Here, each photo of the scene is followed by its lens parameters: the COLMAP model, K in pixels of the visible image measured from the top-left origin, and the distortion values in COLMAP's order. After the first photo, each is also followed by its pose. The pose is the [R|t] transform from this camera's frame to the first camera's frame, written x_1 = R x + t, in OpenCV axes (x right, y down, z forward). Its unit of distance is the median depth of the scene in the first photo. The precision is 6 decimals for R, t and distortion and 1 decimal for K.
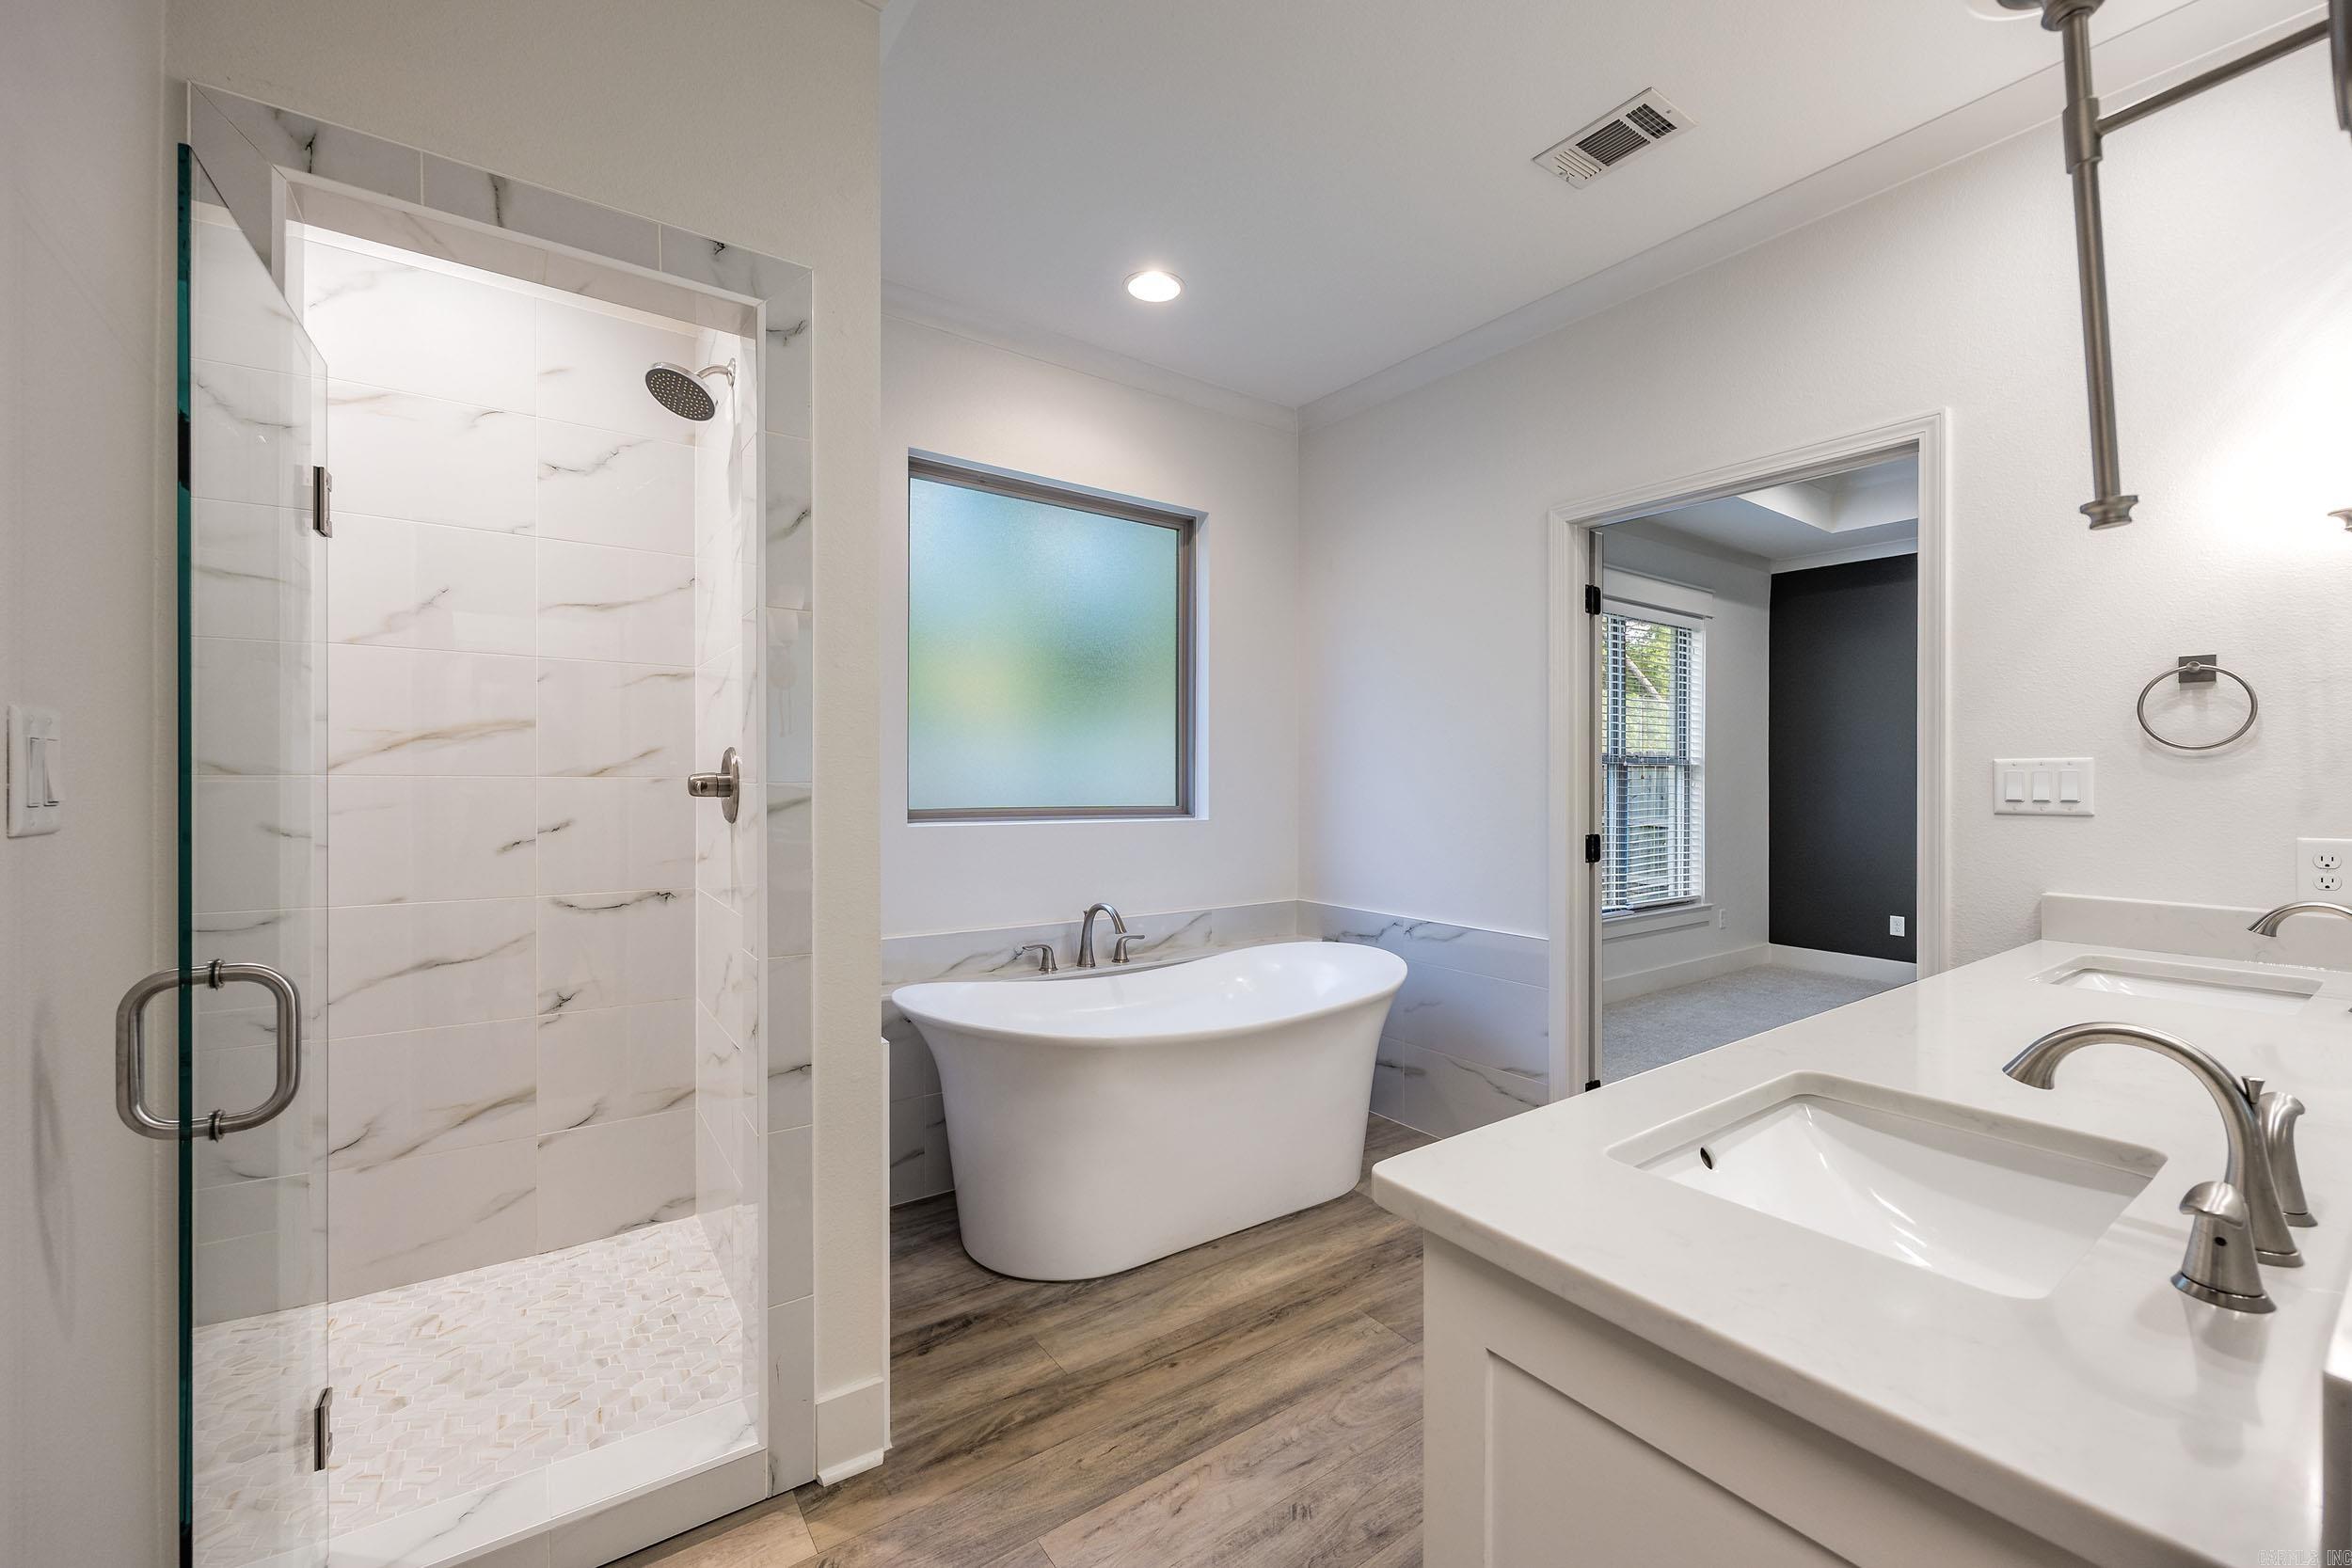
lens RADIAL K [[925.3, 0, 1162.1], [0, 925.3, 781.8], [0, 0, 1]] dist [-0.001819, -0.000591]
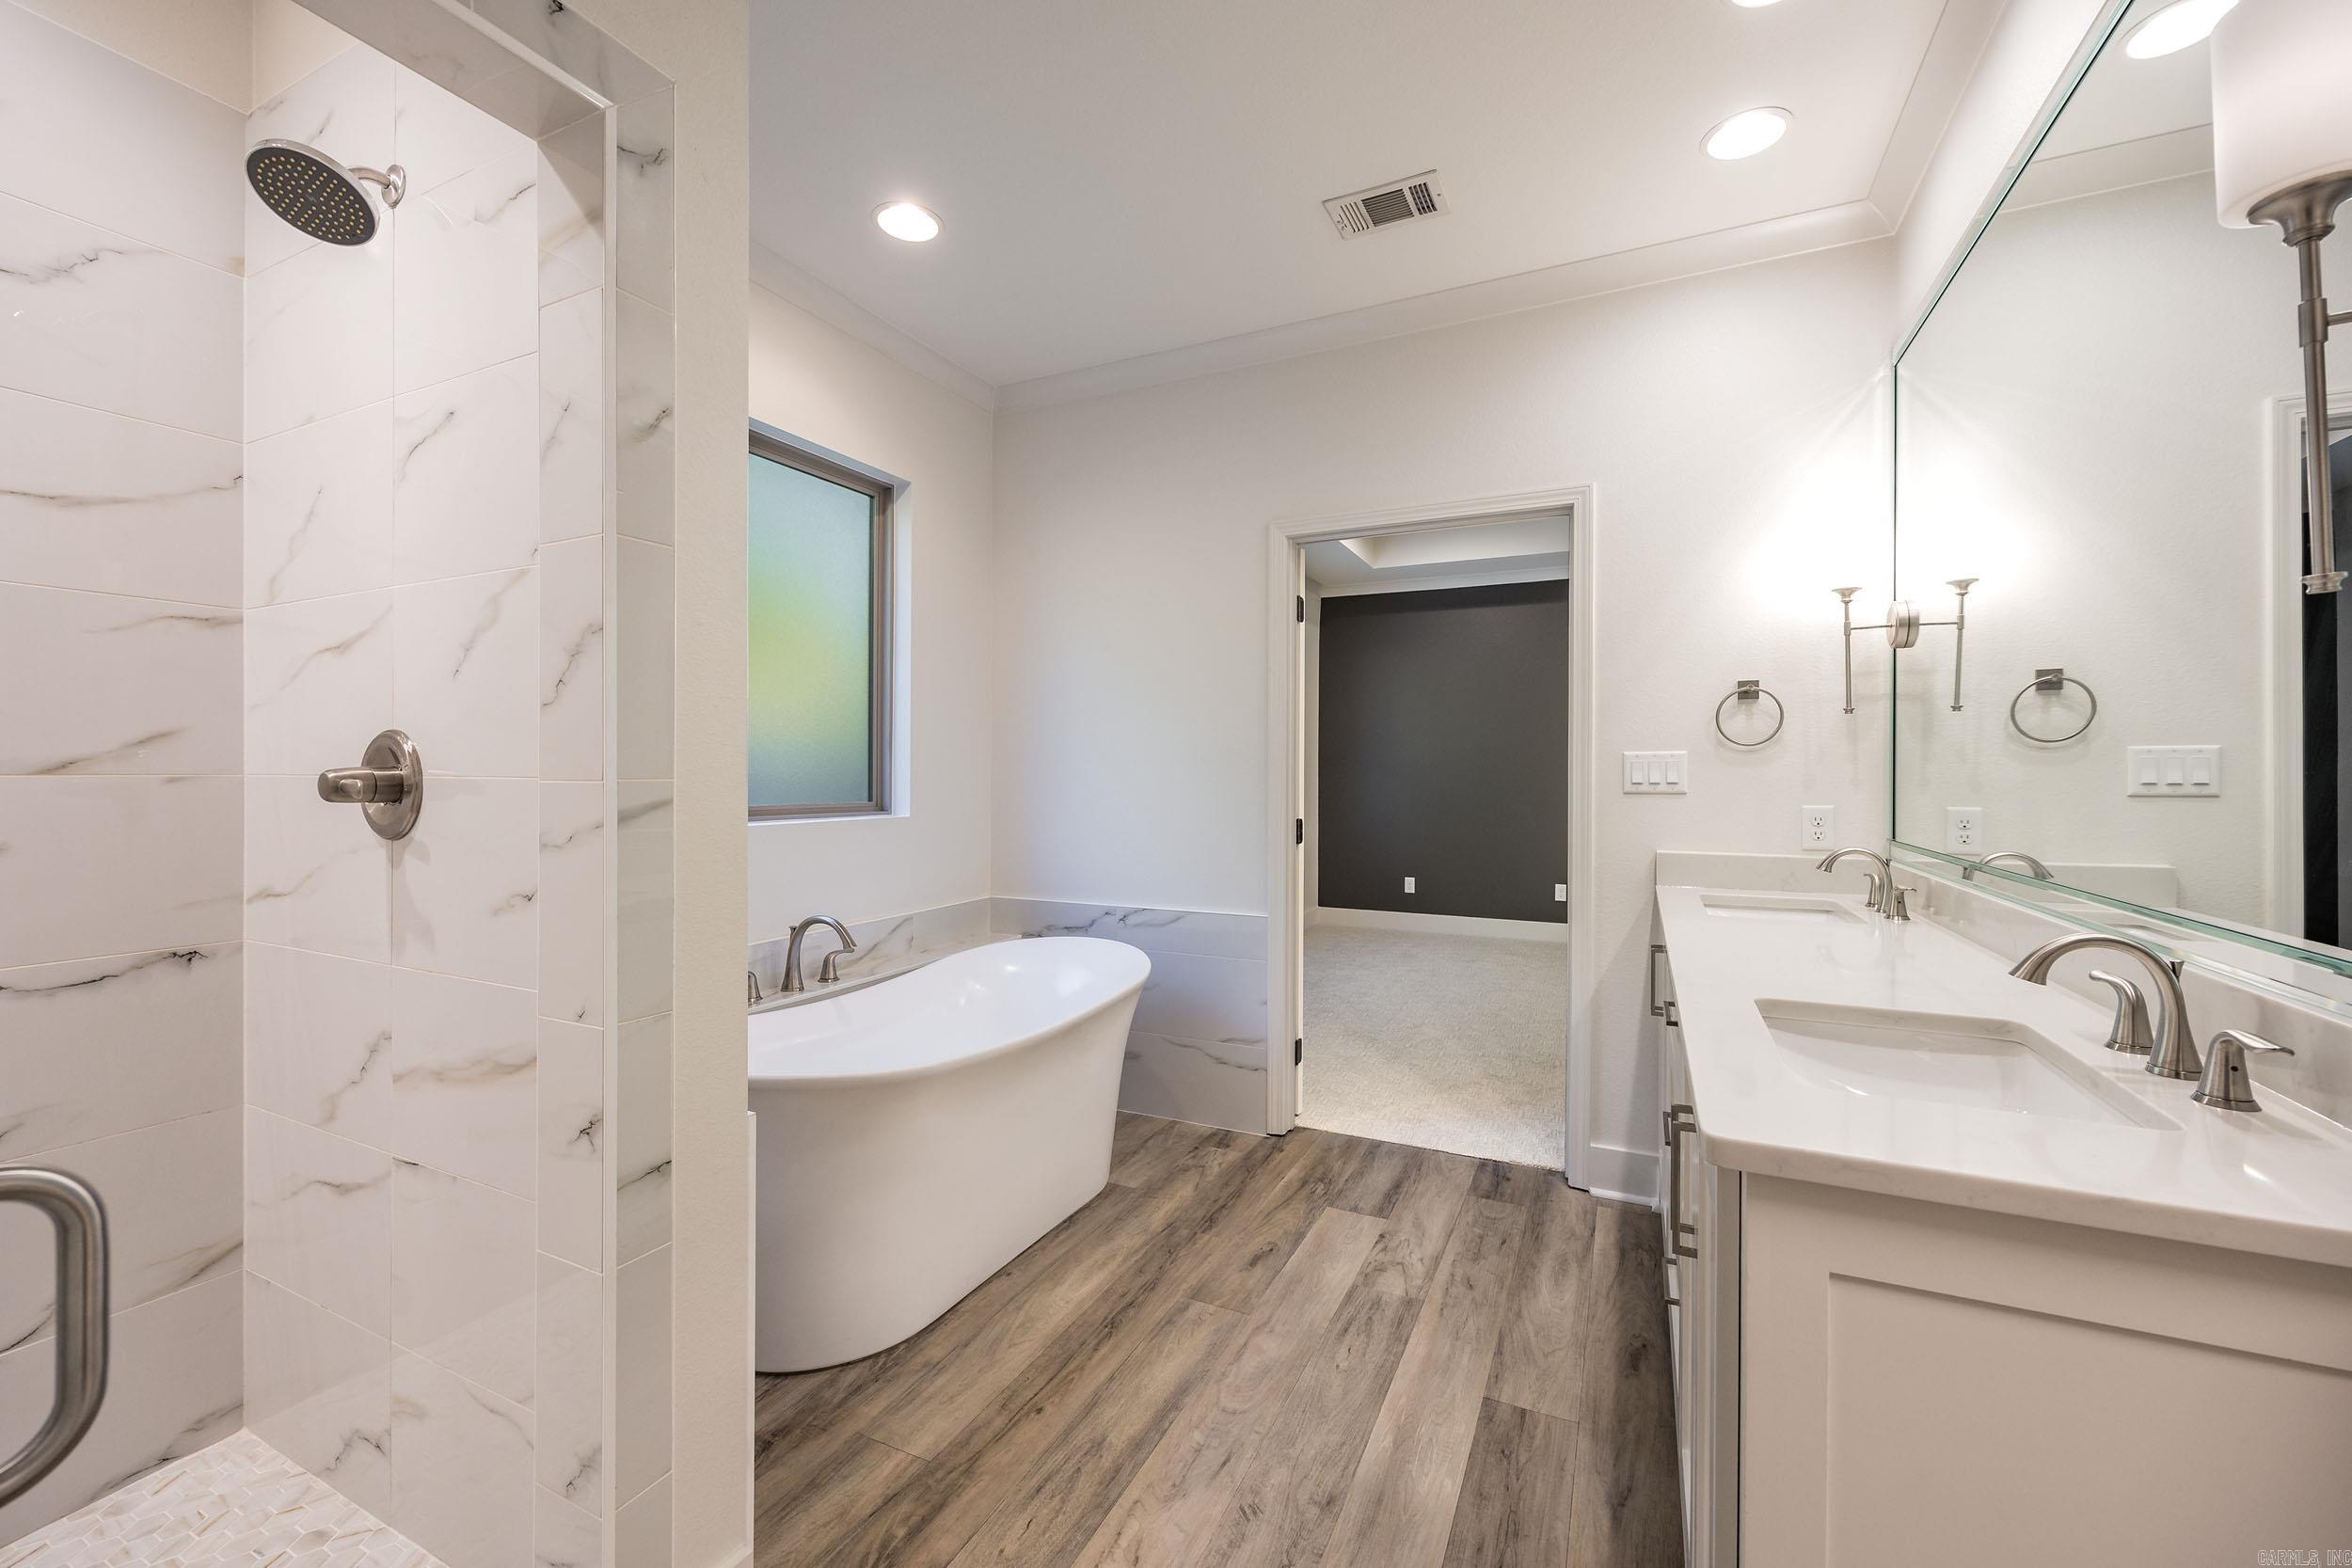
lens RADIAL K [[925.3, 0, 1178.3], [0, 925.3, 775.7], [0, 0, 1]] dist [-0.001819, -0.000591]
pose [[0.882853, -0.008927, 0.469565, -0.276252], [0.008471, 0.999959, 0.003083, -0.000349], [-0.469573, 0.001256, 0.882893, 0.119319]]
